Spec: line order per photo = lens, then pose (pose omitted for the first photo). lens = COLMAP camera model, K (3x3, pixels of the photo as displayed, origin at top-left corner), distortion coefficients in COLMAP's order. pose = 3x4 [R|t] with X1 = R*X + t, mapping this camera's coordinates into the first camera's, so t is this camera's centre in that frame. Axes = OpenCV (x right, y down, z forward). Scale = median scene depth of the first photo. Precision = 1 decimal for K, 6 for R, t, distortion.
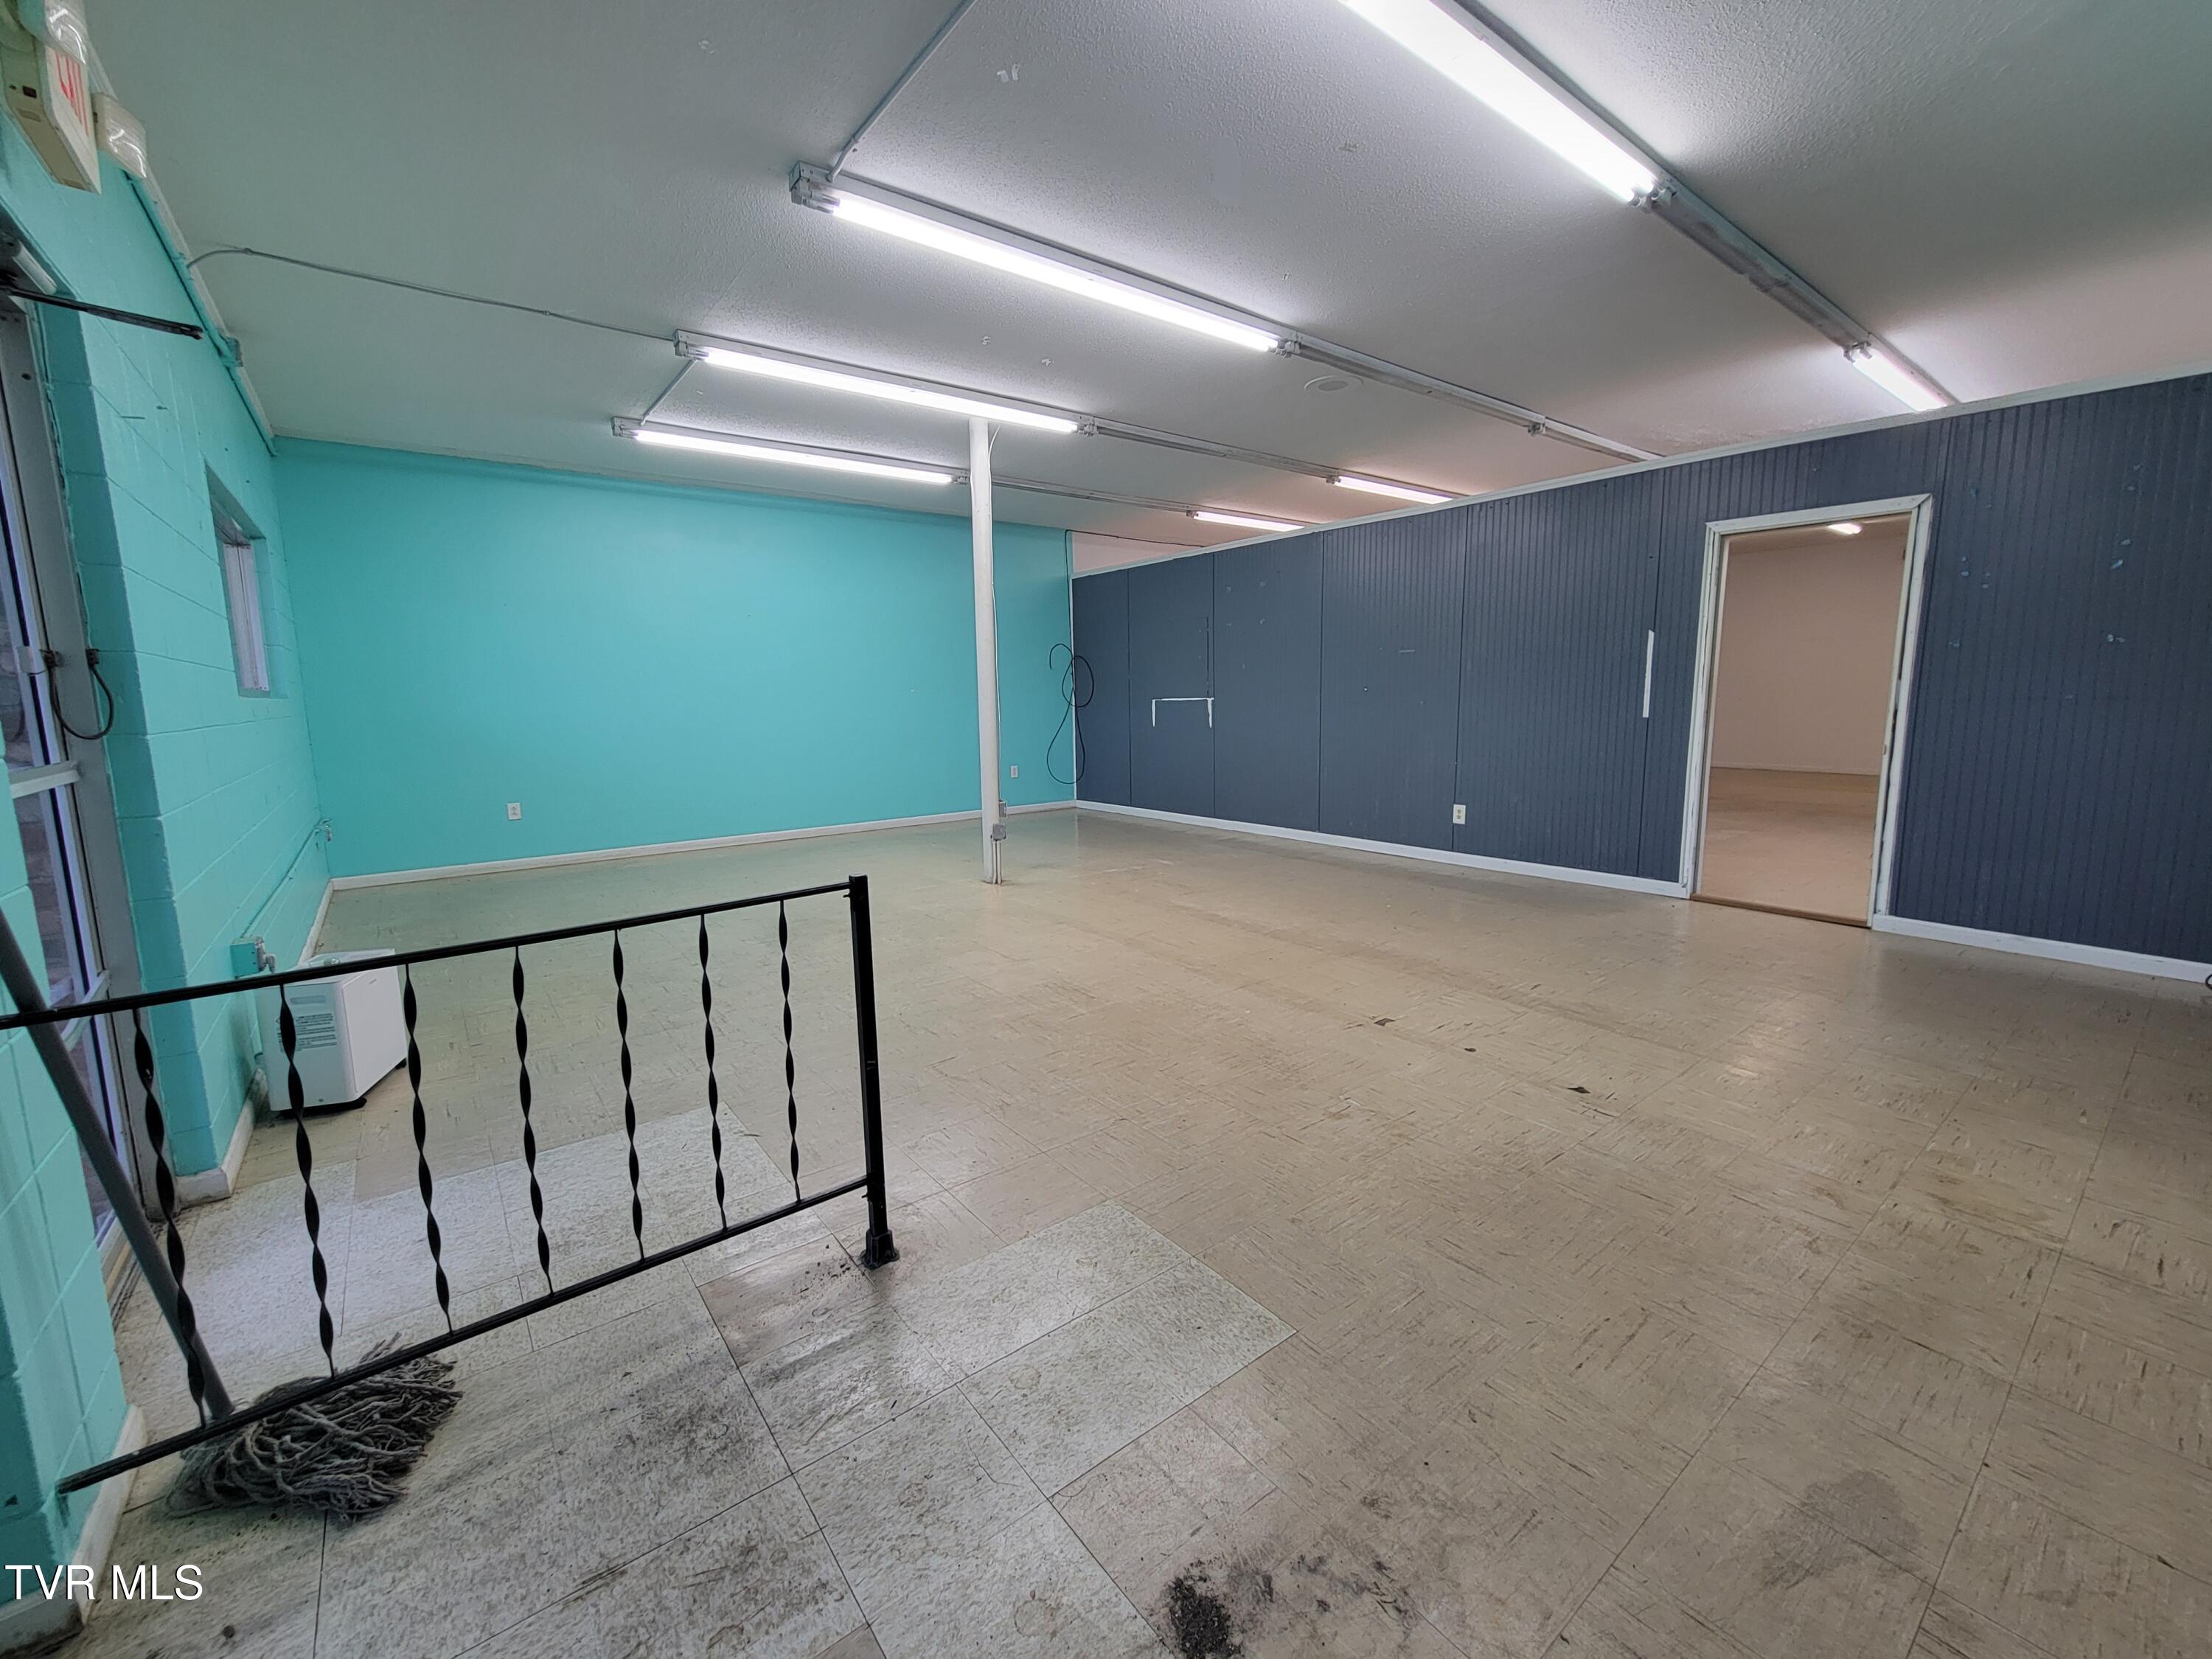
lens RADIAL K [[917.2, 0, 1106.0], [0, 917.2, 829.5], [0, 0, 1]] dist [-0.001036, -0.001024]
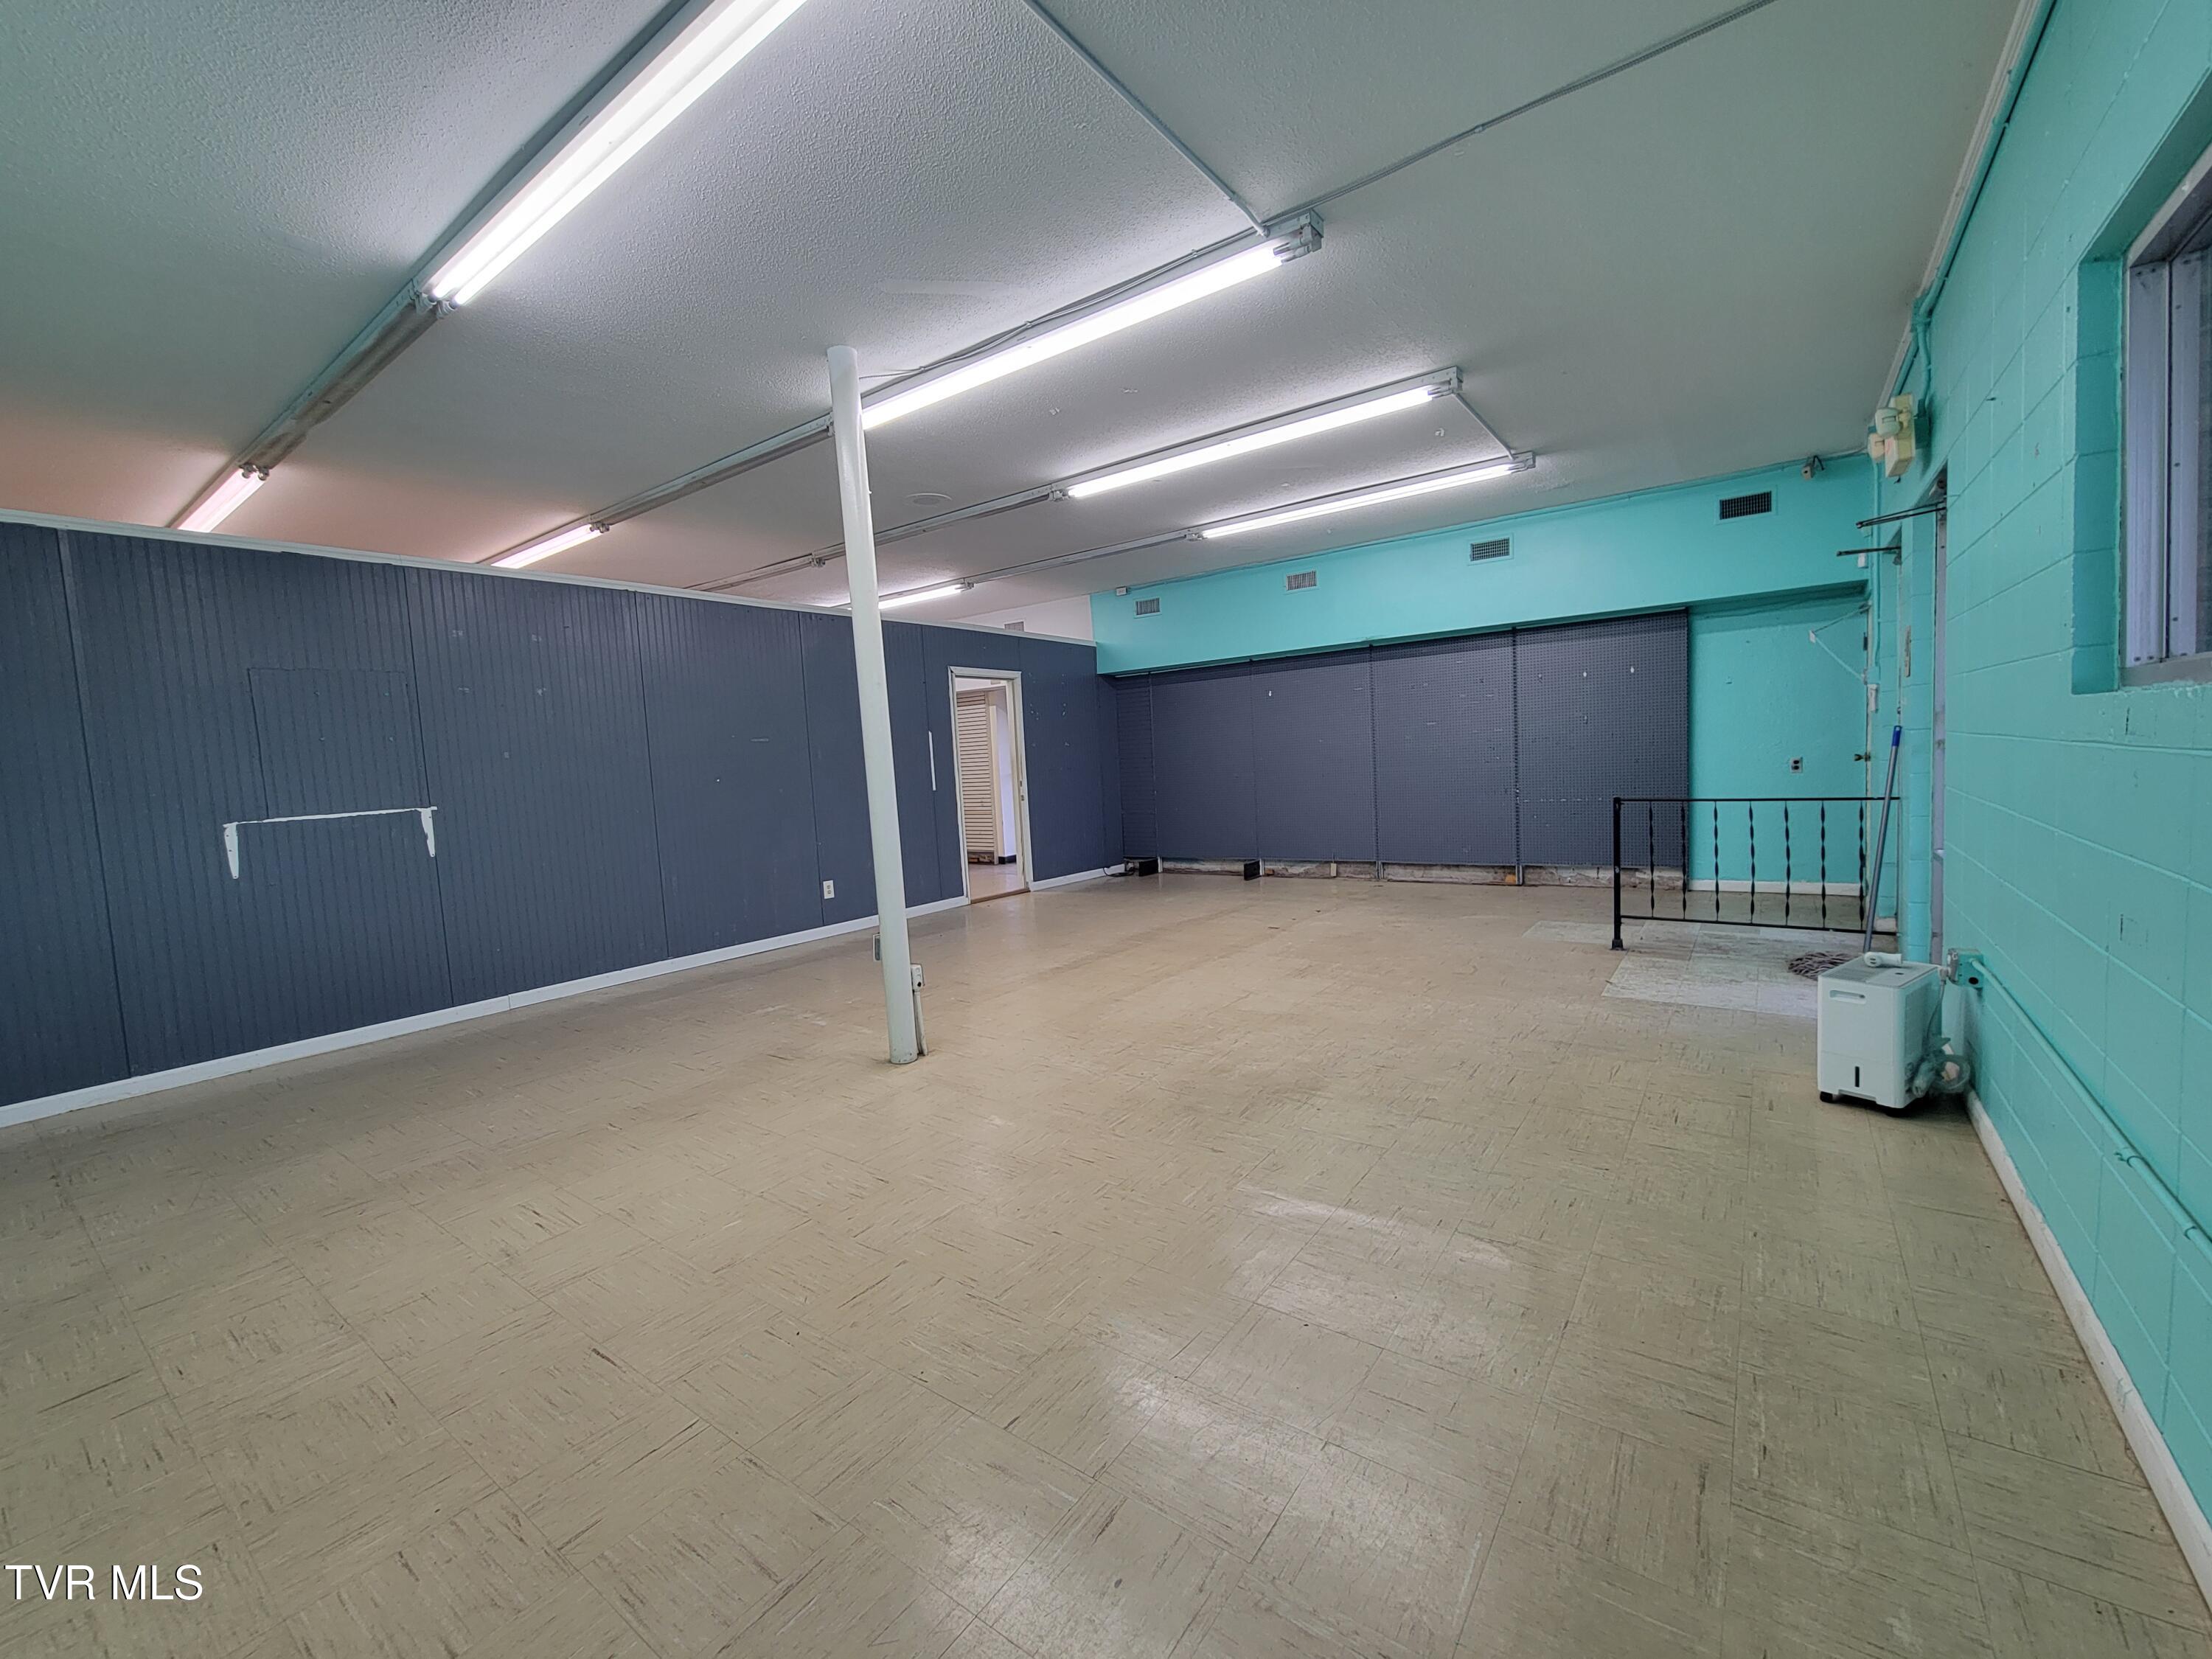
lens RADIAL K [[917.2, 0, 1106.0], [0, 917.2, 829.5], [0, 0, 1]] dist [-0.001036, -0.001024]
pose [[-0.274983, -0.045467, 0.960374, -0.739696], [0.202193, 0.973808, 0.103997, -0.131618], [-0.939948, 0.222779, -0.258587, 0.956534]]
